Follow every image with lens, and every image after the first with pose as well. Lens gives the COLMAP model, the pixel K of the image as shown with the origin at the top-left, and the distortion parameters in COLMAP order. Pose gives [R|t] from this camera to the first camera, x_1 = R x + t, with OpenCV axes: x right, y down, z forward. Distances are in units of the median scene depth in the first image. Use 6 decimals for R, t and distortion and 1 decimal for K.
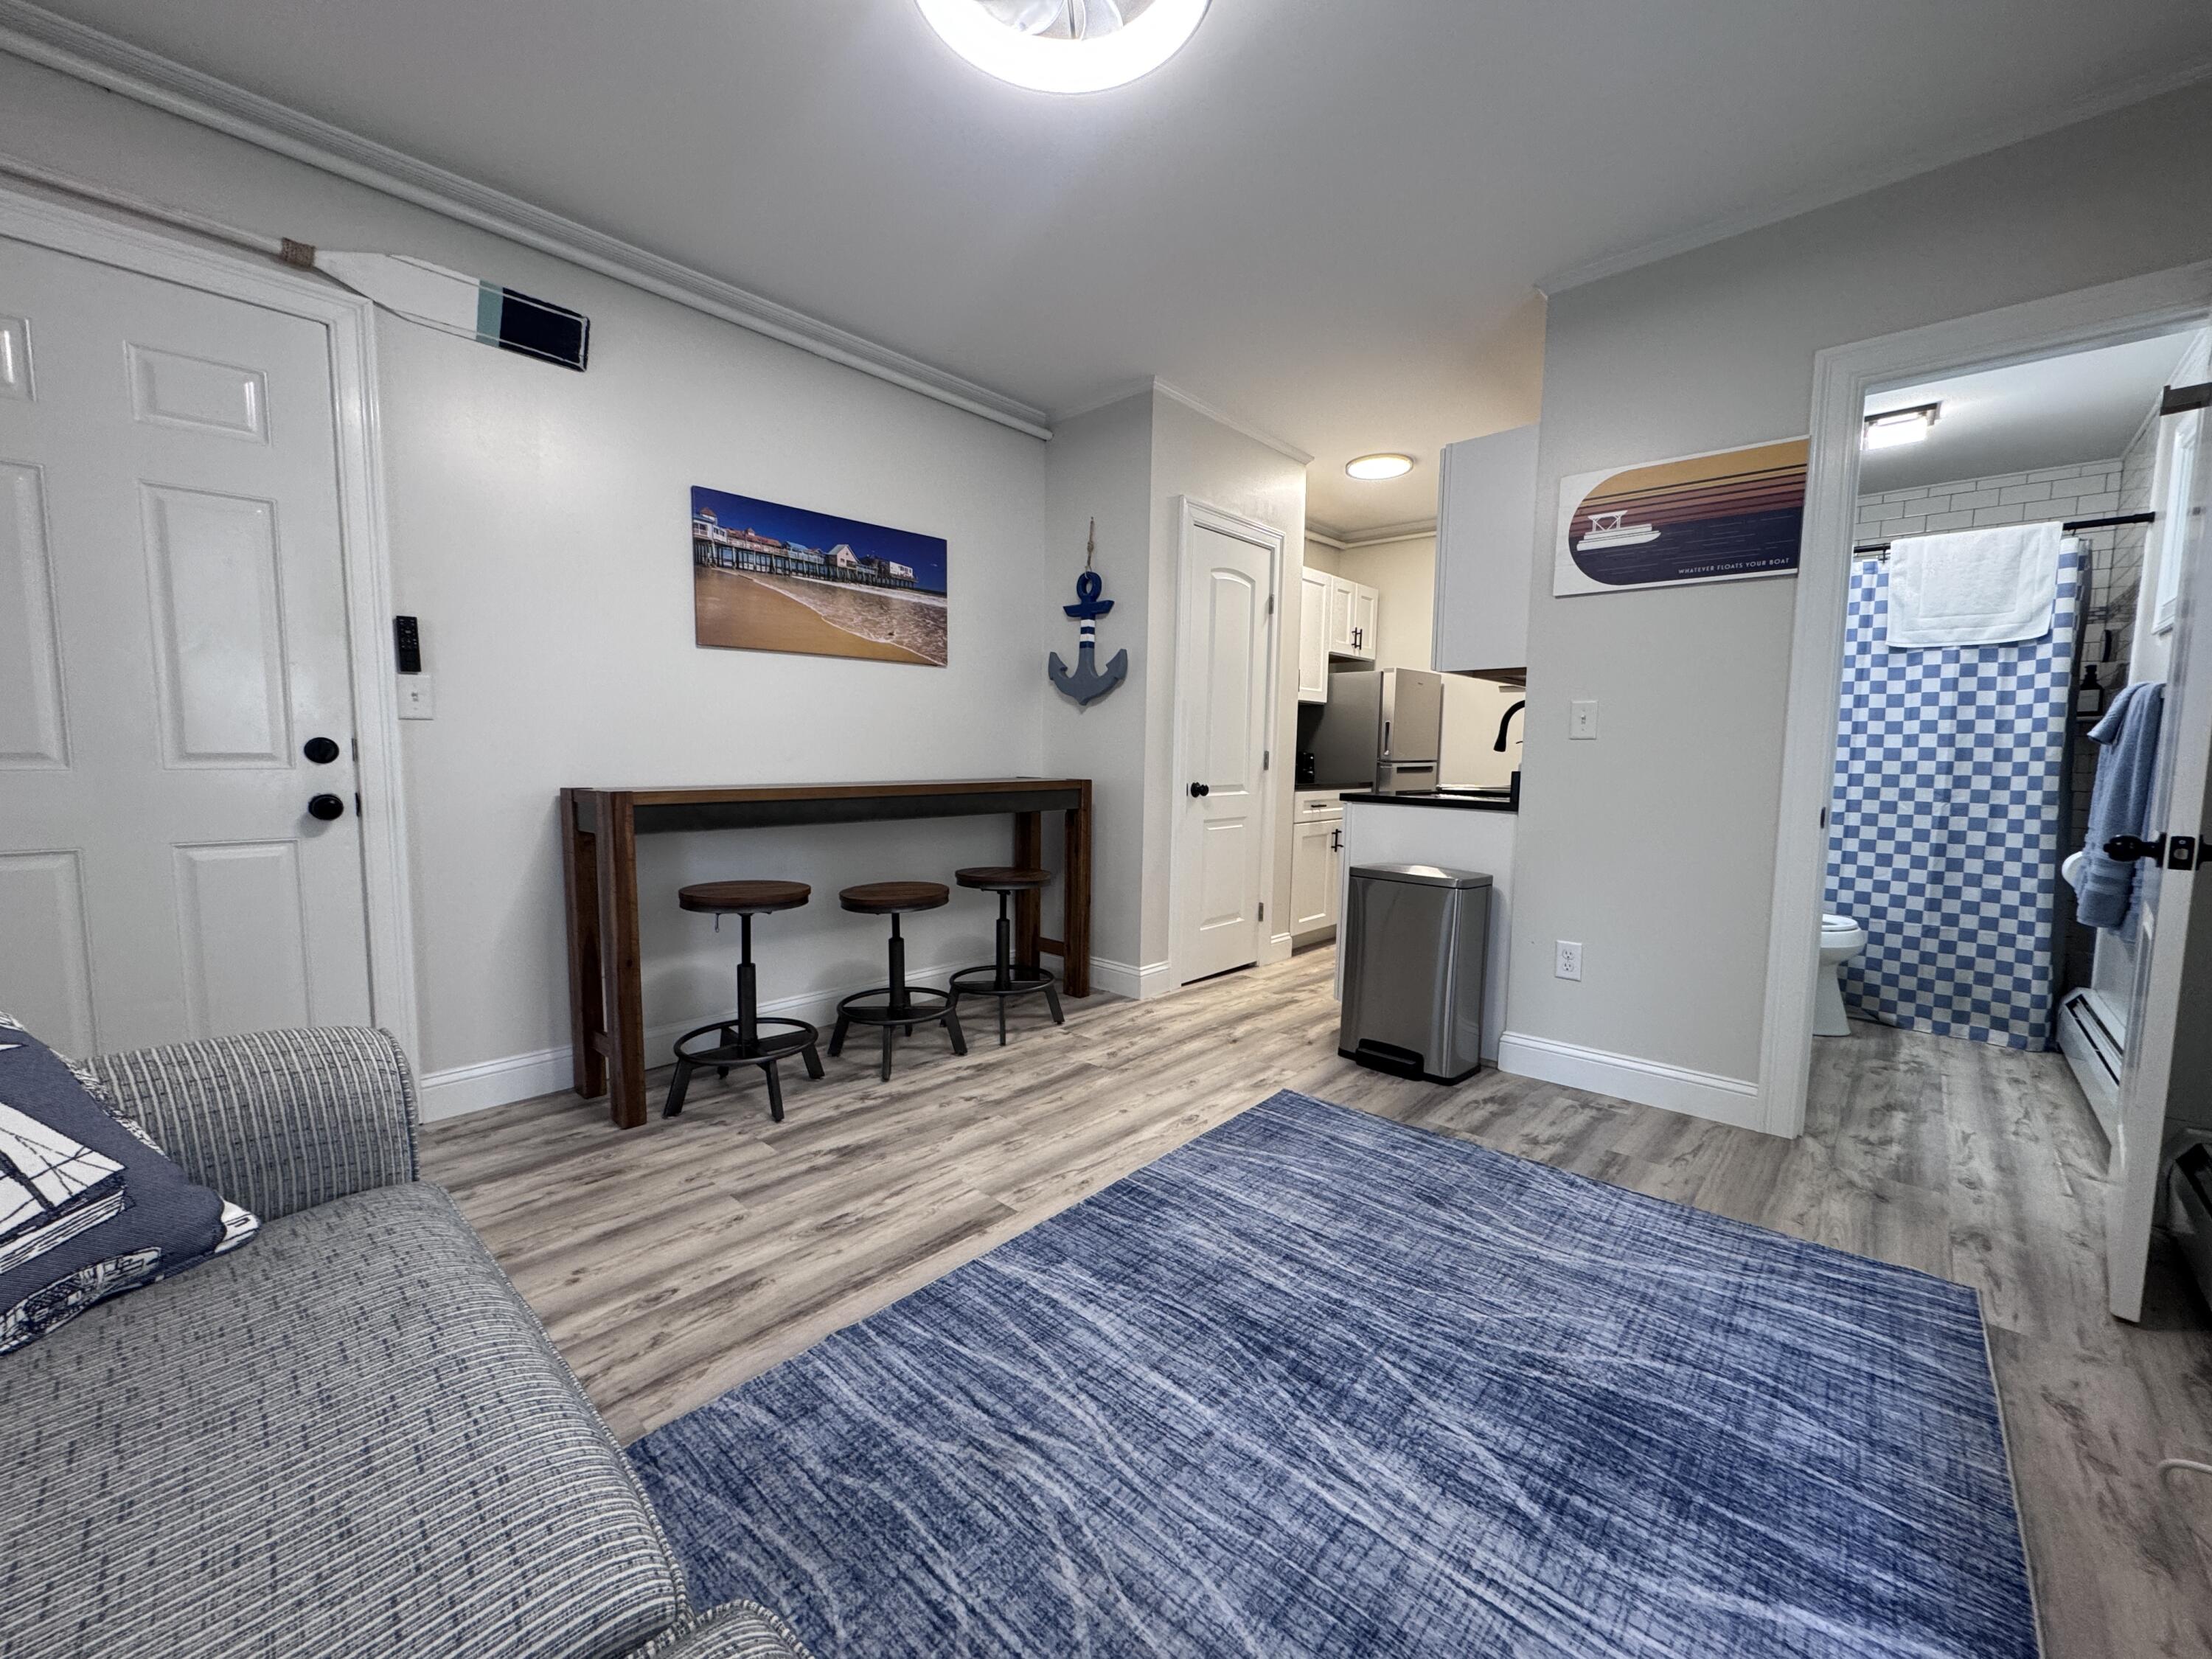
lens RADIAL K [[879.1, 0, 1107.5], [0, 879.1, 827.4], [0, 0, 1]] dist [-0.002327, 0.000633]
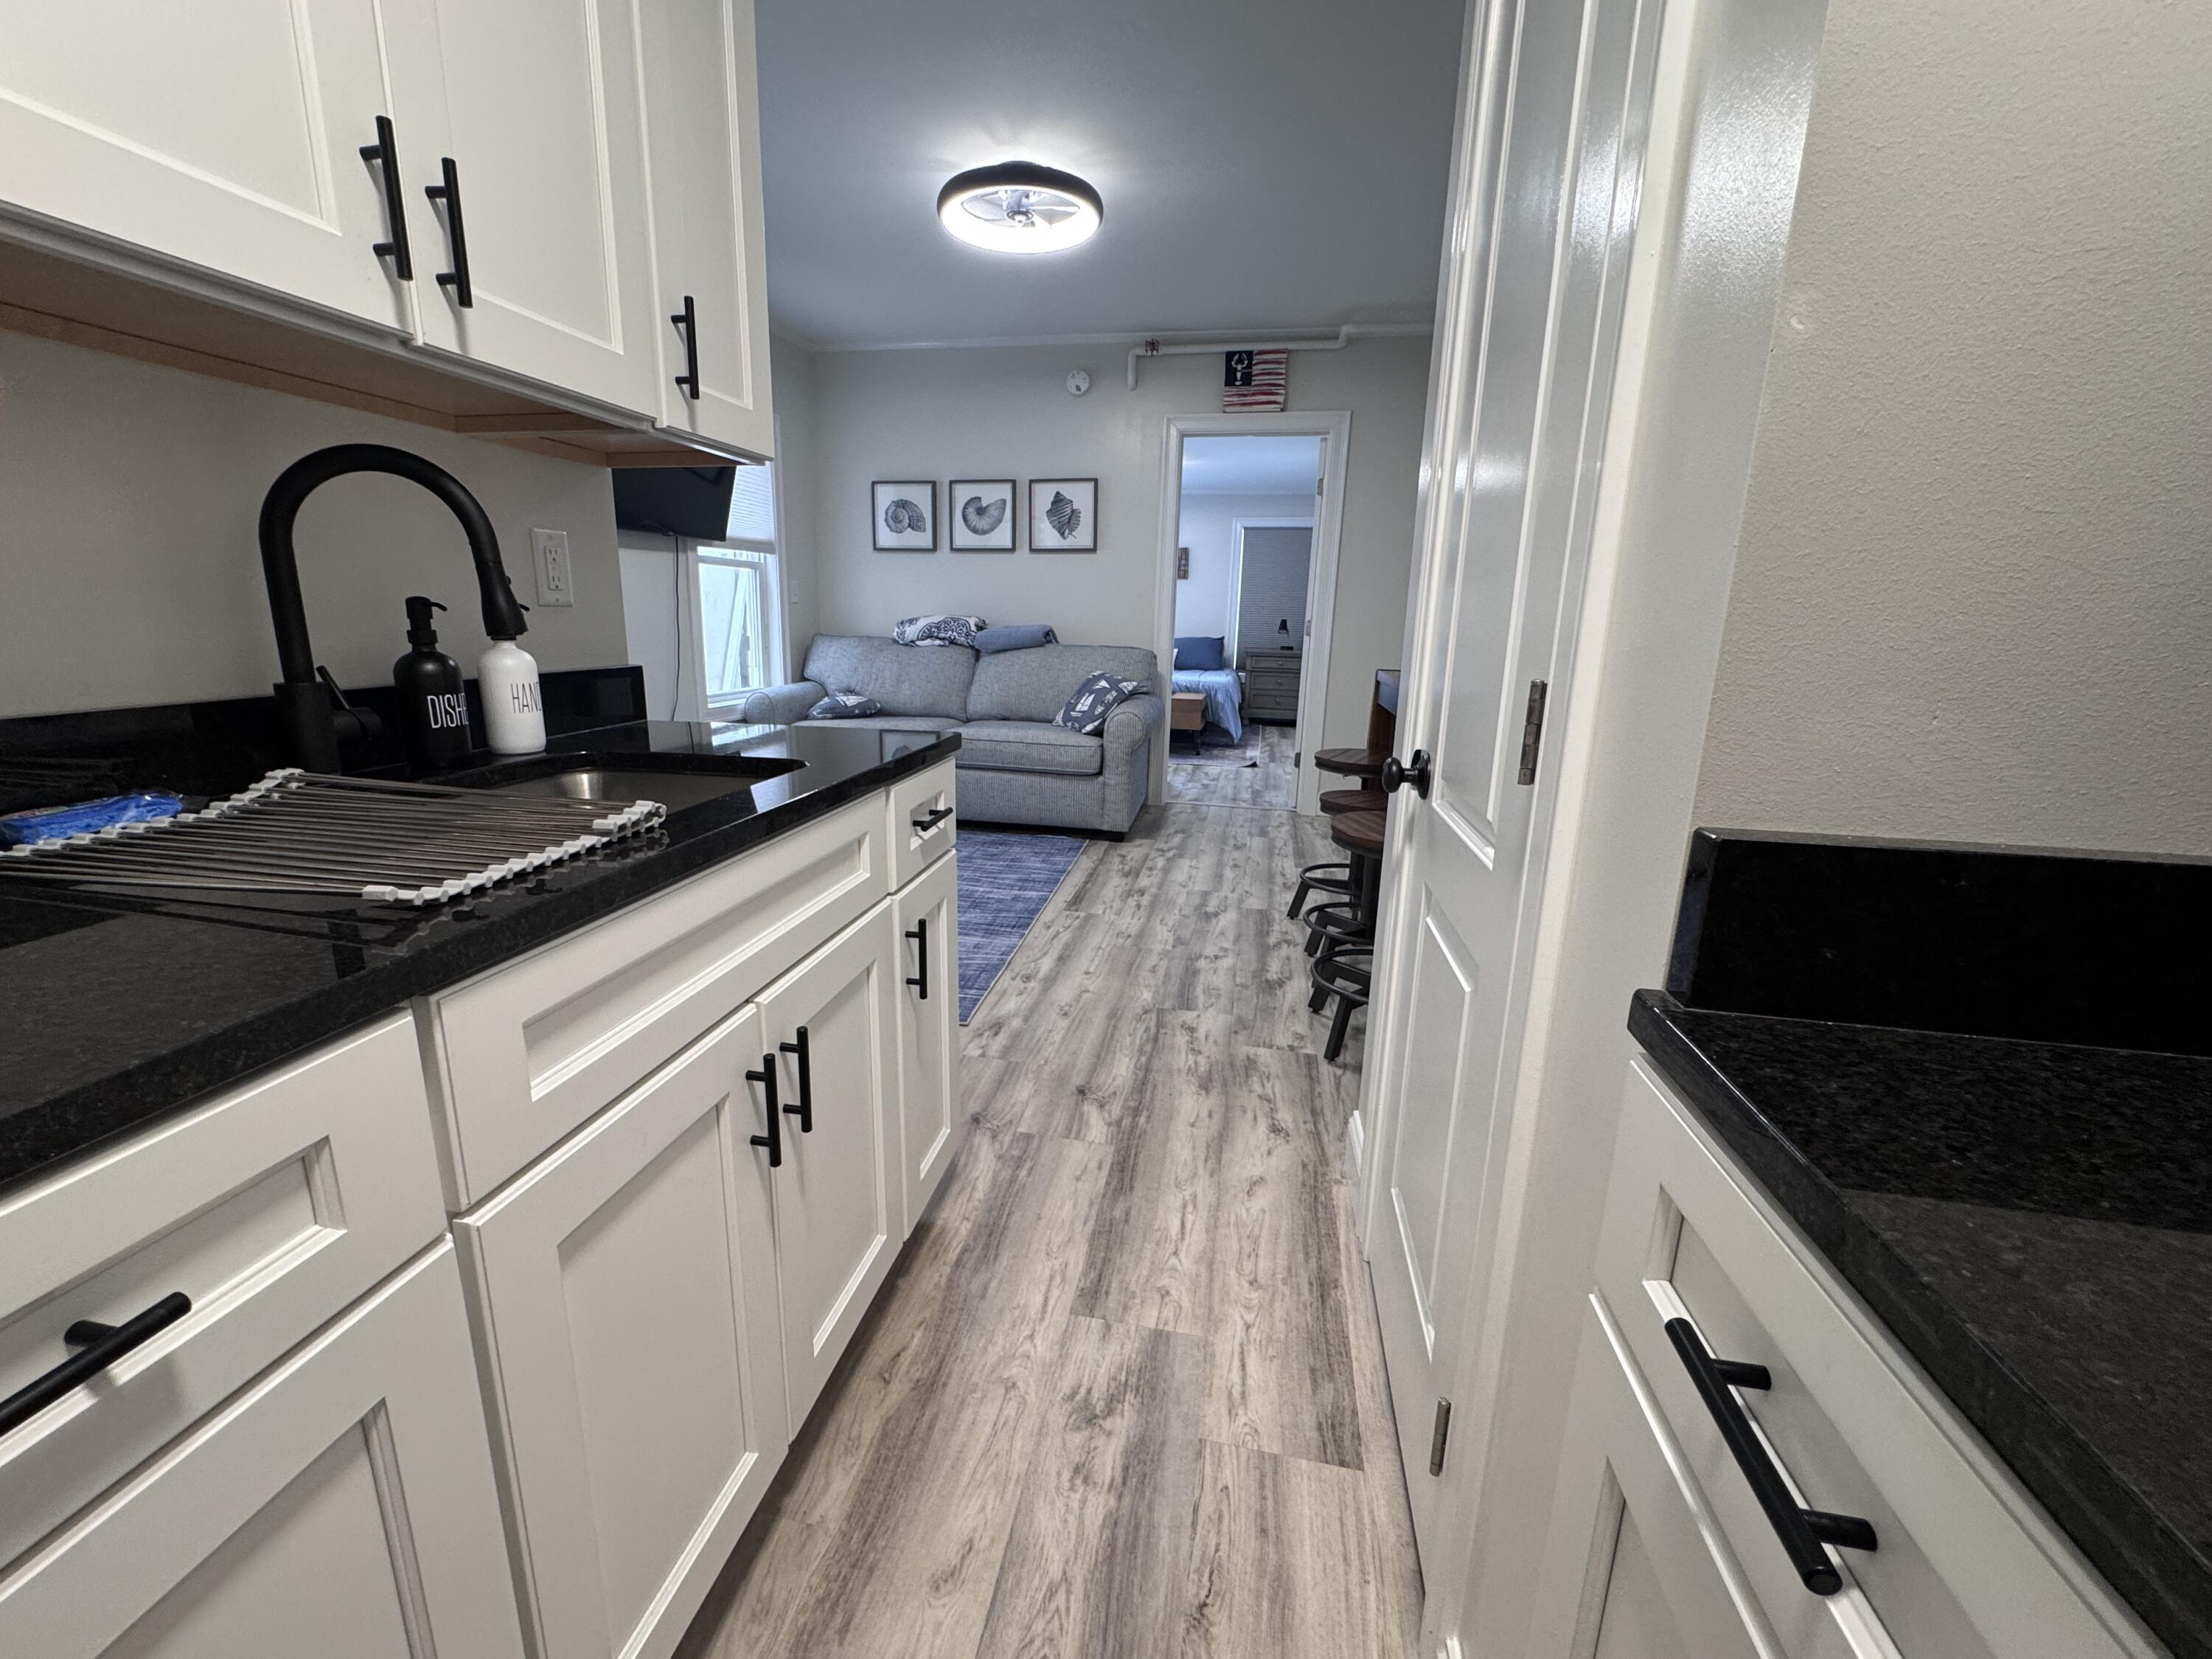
lens RADIAL K [[920.5, 0, 1053.1], [0, 920.5, 829.2], [0, 0, 1]] dist [-0.001853, 0.000032]
pose [[-0.863488, 0.085361, -0.497094, 0.668672], [-0.074907, 0.952940, 0.293758, -0.194432], [0.498776, 0.290893, -0.816458, 2.053347]]
